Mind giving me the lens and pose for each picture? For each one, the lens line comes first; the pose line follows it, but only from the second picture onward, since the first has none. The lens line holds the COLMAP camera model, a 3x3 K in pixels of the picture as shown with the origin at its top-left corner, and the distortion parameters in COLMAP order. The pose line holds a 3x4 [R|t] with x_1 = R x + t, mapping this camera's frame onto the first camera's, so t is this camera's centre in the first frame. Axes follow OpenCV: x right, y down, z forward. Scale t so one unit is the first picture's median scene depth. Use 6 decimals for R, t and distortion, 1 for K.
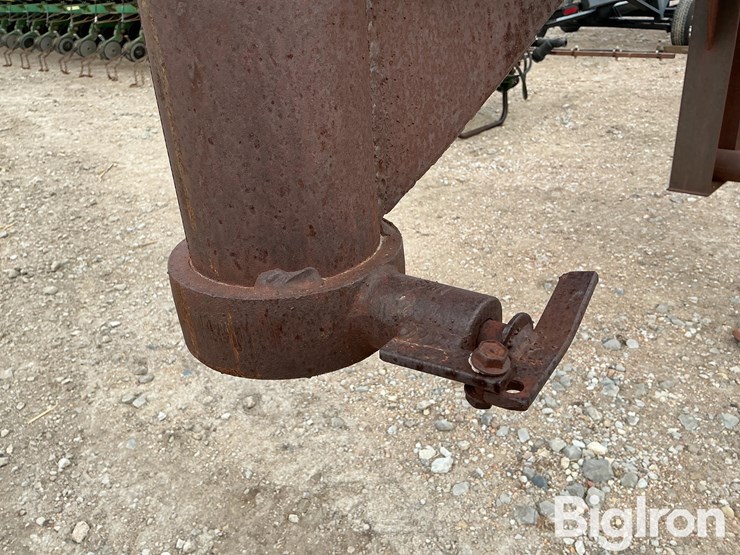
lens RADIAL K [[628.6, 0, 379.9], [0, 628.6, 274.2], [0, 0, 1]] dist [0.087053, -0.166669]
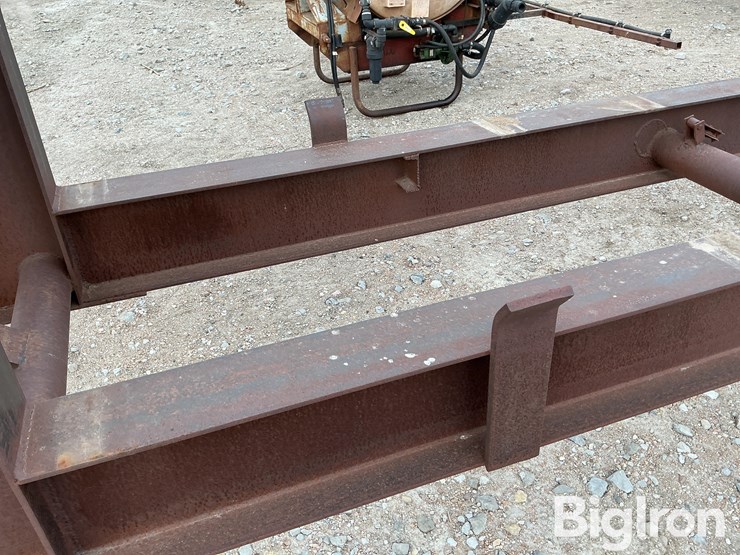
lens RADIAL K [[619.5, 0, 370.0], [0, 619.5, 277.5], [0, 0, 1]] dist [0.047081, -0.087422]
pose [[0.883547, 0.265924, -0.385525, 0.599422], [-0.206803, 0.960093, 0.188292, -0.205789], [0.420211, -0.086637, 0.903281, 0.326101]]
